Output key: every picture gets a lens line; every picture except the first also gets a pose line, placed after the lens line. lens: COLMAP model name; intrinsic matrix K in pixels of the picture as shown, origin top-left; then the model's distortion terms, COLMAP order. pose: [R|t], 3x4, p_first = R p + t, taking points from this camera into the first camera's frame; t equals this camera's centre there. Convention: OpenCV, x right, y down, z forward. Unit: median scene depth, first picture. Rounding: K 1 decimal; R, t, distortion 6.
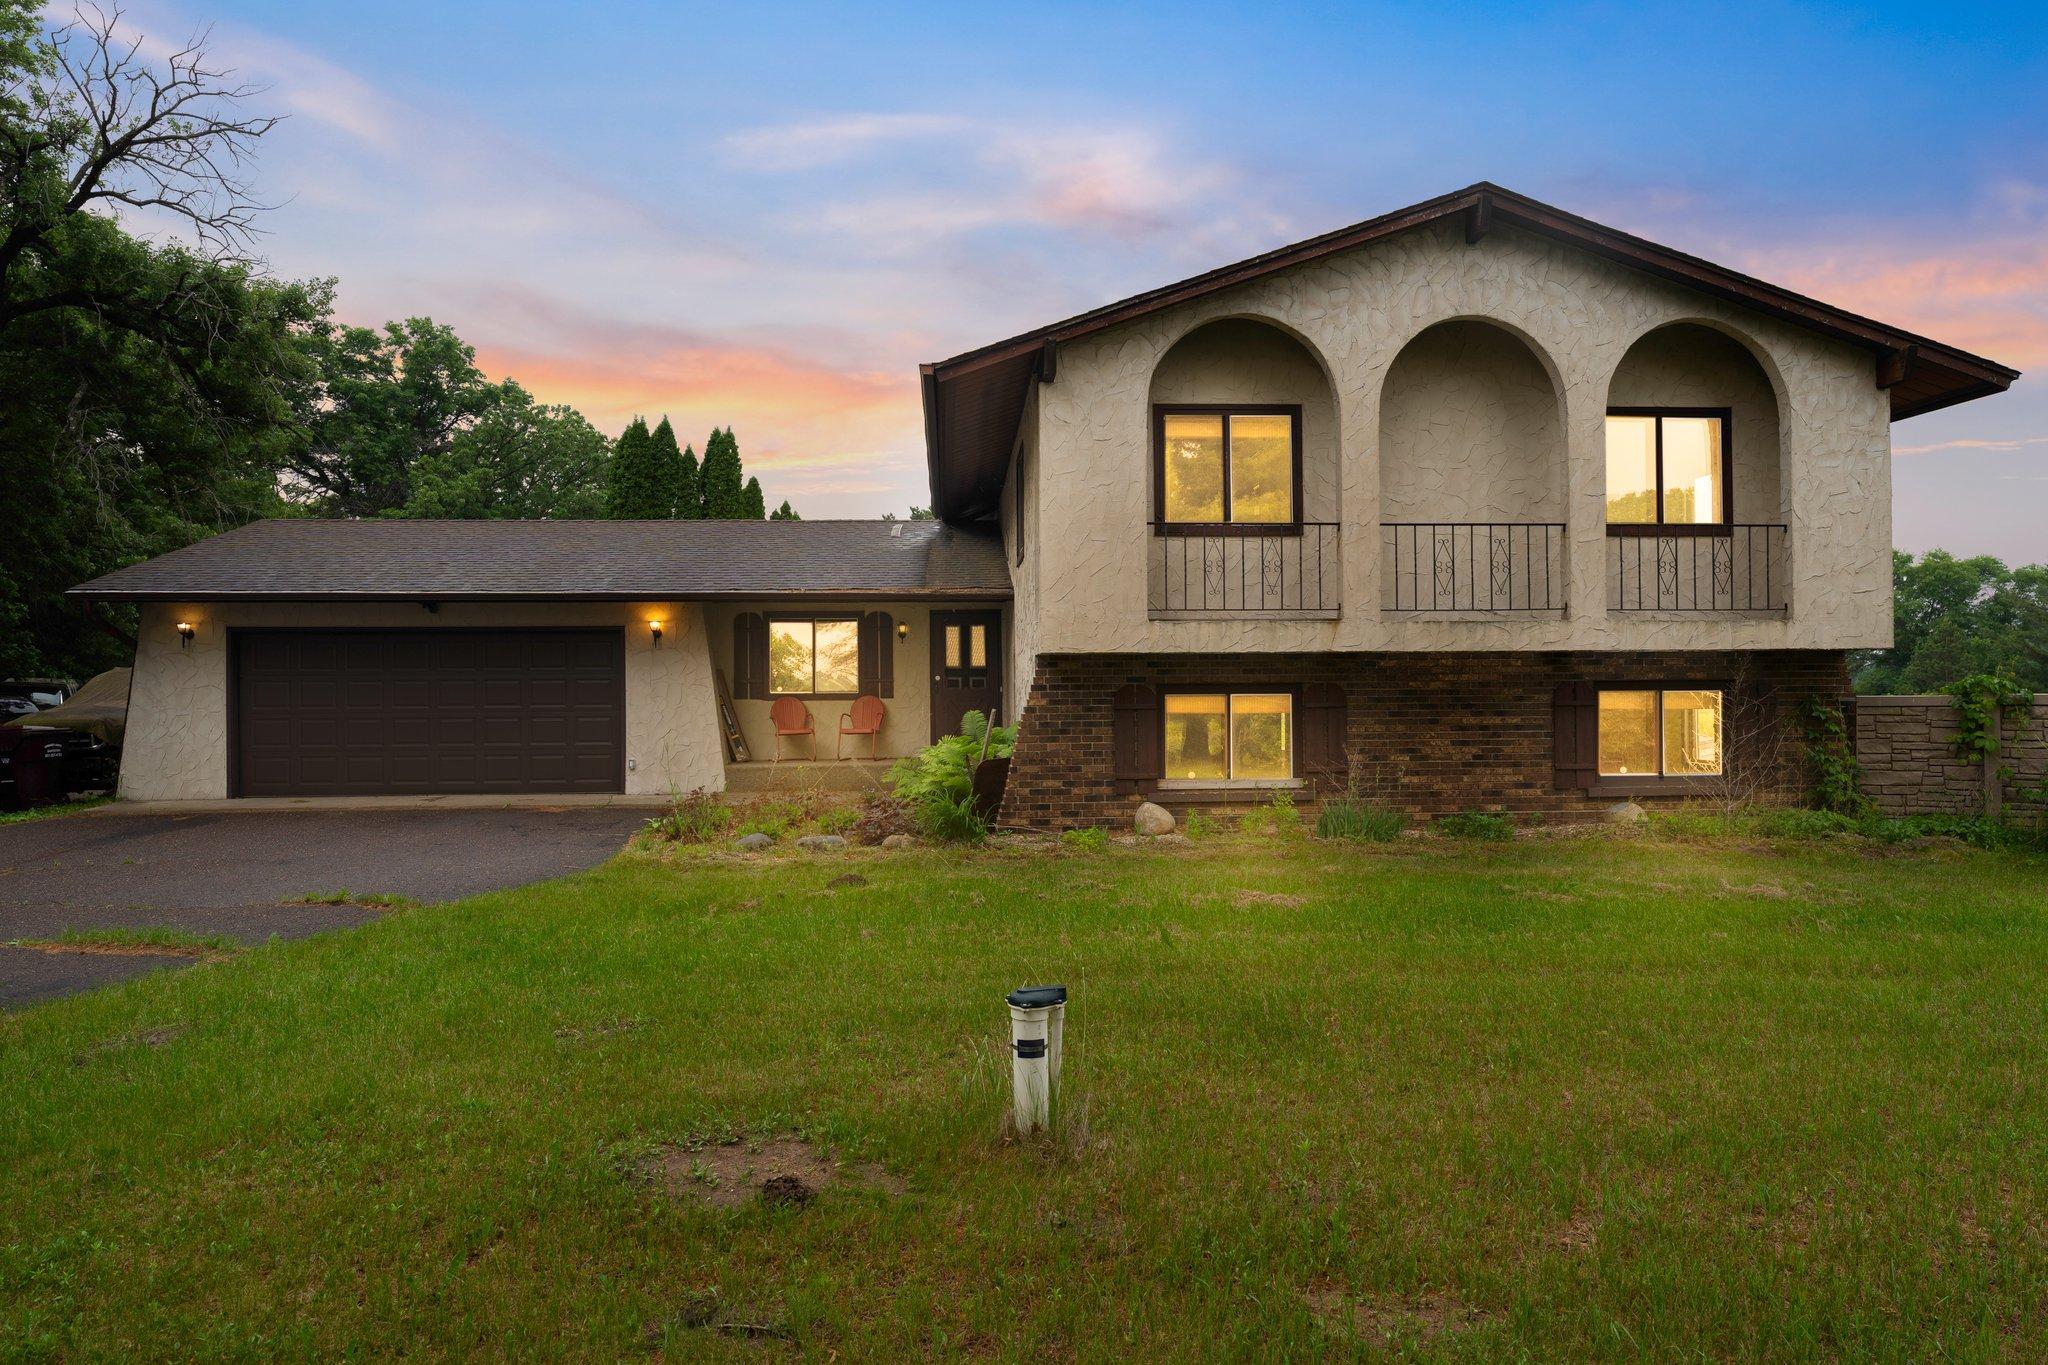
lens RADIAL K [[1130.0, 0, 1028.8], [0, 1130.0, 675.2], [0, 0, 1]] dist [-0.004509, 0.001026]
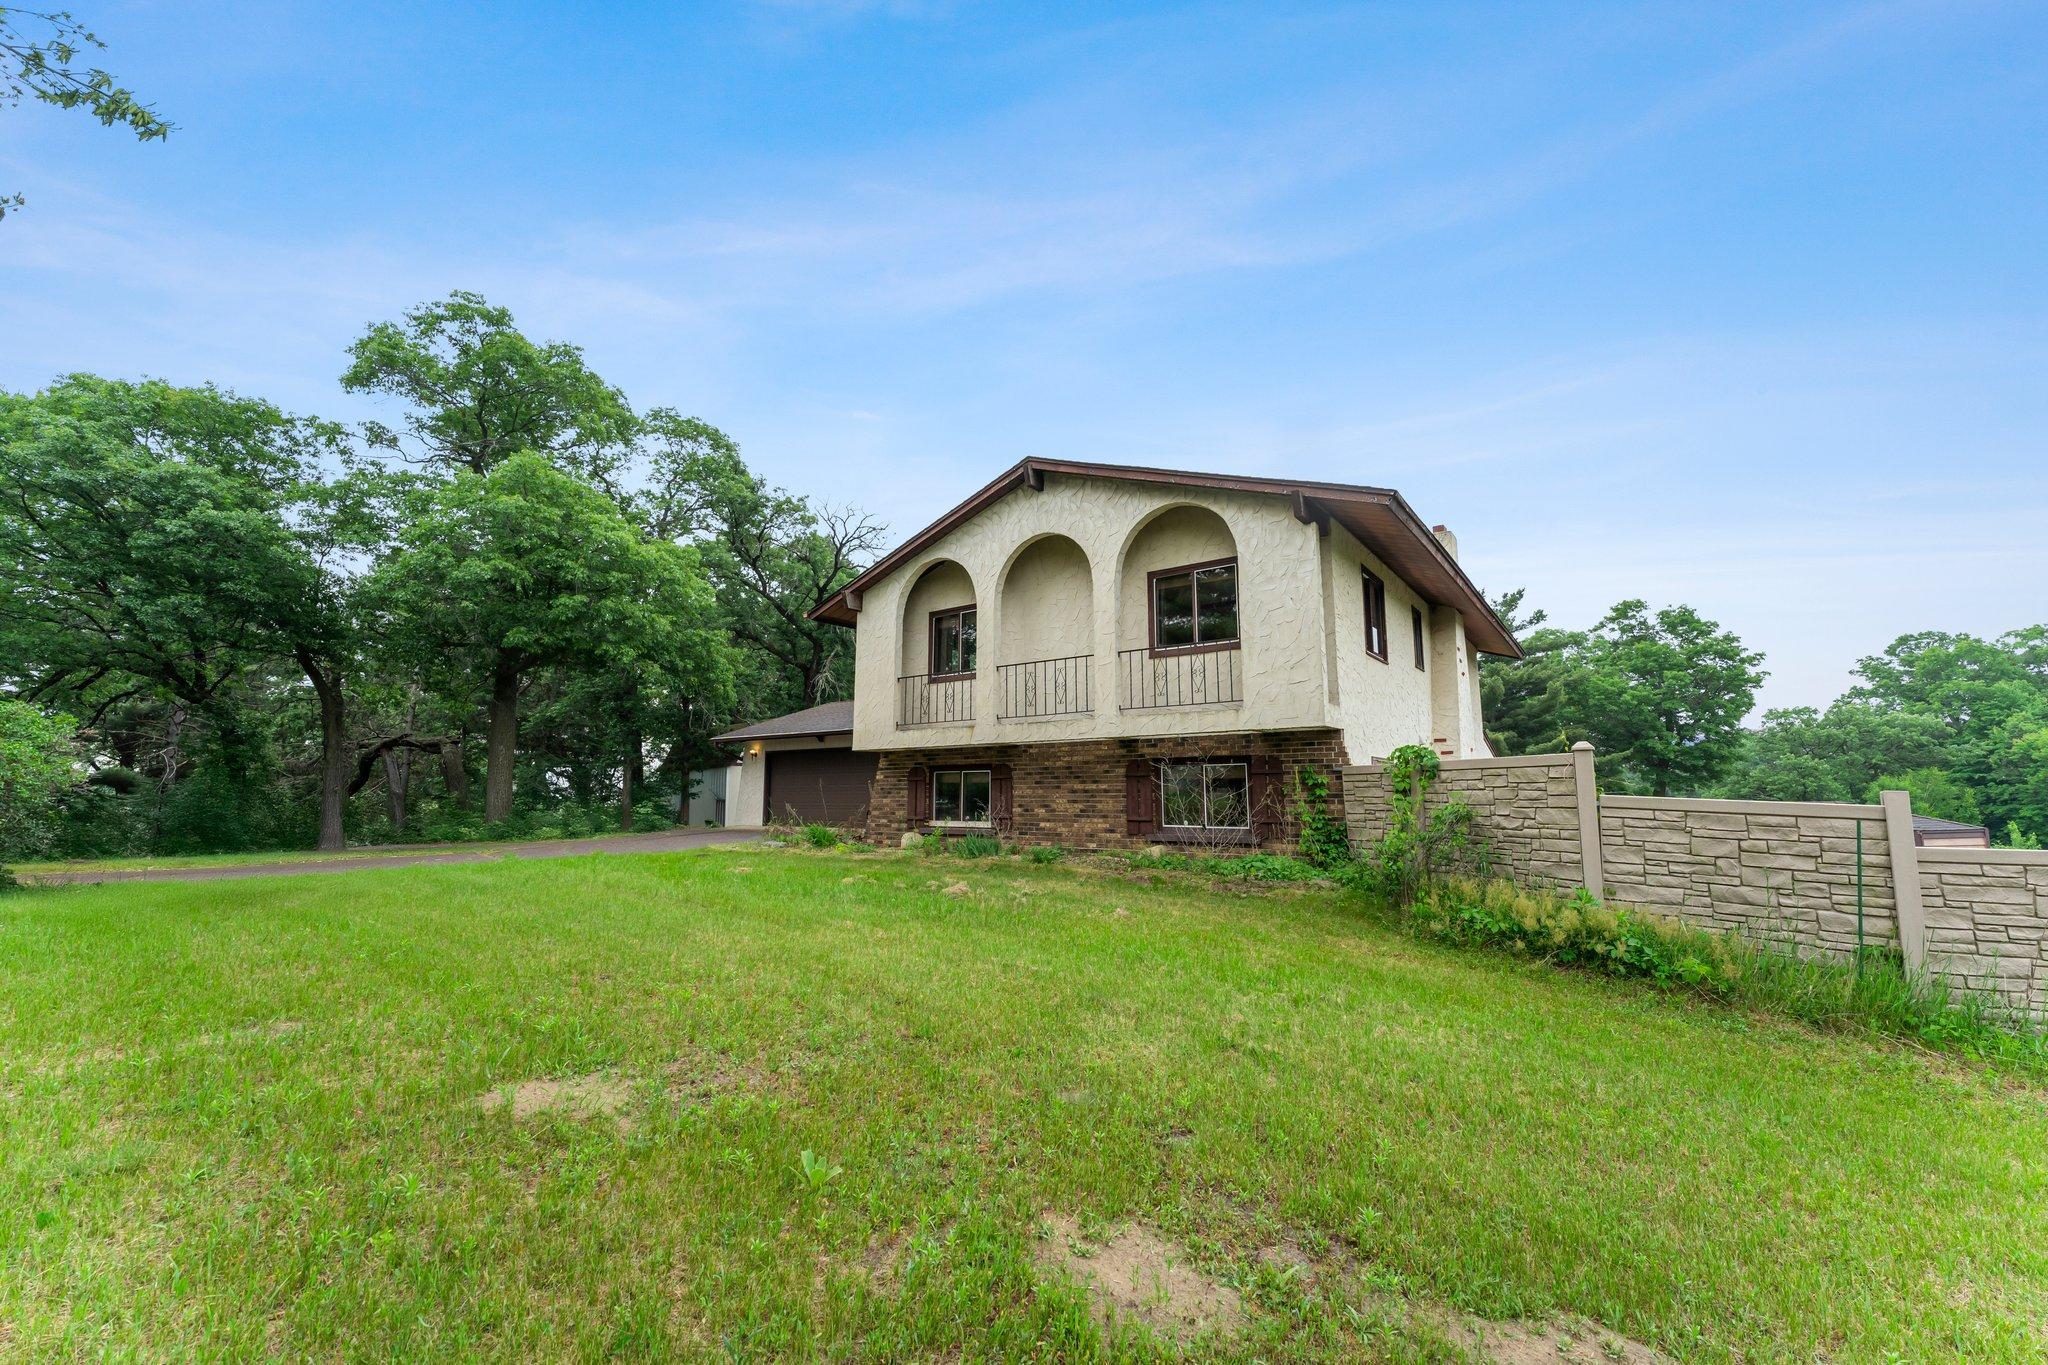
lens RADIAL K [[821.5, 0, 1013.5], [0, 821.5, 687.7], [0, 0, 1]] dist [0.000573, 0.001130]
pose [[0.773154, -0.078658, -0.629321, 1.029466], [0.007730, 0.993374, -0.114665, 0.034090], [0.634171, 0.083789, 0.768640, 0.083135]]
